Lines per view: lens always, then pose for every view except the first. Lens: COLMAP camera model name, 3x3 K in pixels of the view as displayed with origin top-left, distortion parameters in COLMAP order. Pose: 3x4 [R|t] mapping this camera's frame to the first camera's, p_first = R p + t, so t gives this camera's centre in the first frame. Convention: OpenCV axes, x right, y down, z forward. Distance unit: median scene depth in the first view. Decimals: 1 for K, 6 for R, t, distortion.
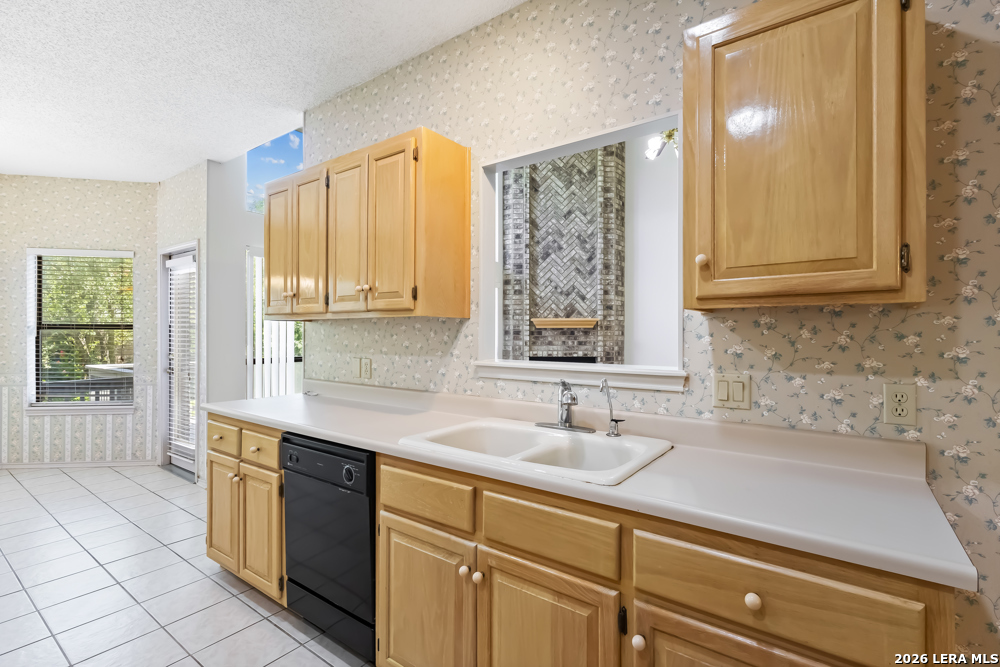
lens RADIAL K [[465.4, 0, 499.9], [0, 465.4, 329.8], [0, 0, 1]] dist [-0.002368, 0.001129]
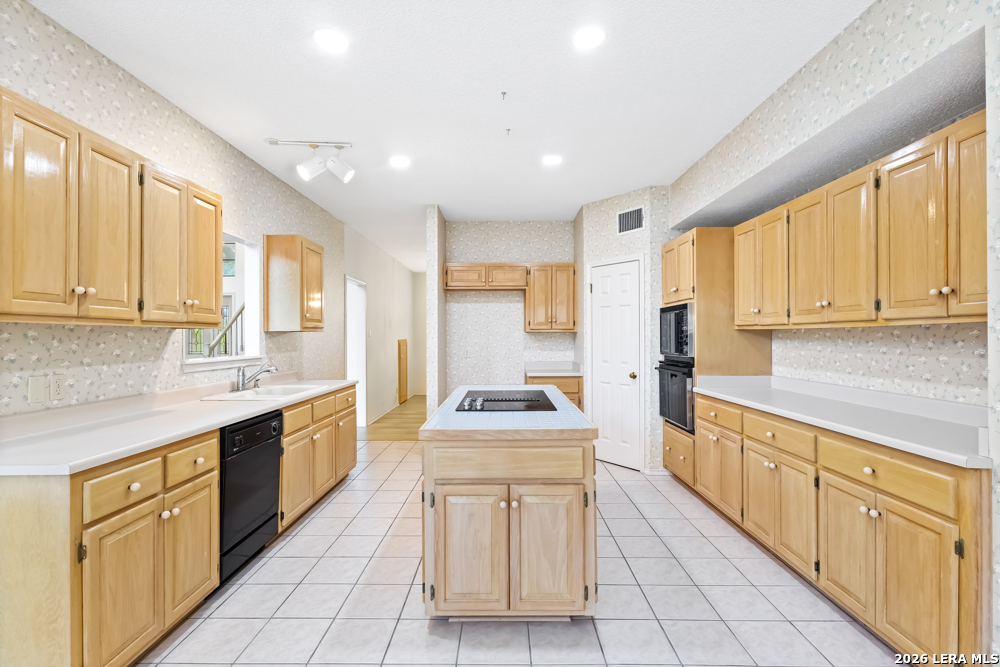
lens RADIAL K [[465.4, 0, 497.3], [0, 465.4, 334.9], [0, 0, 1]] dist [-0.002368, 0.001129]
pose [[-0.579994, 0.006015, 0.814599, -1.543796], [0.001444, 0.999979, -0.006355, 0.000981], [-0.814620, -0.002509, -0.579990, 0.965150]]
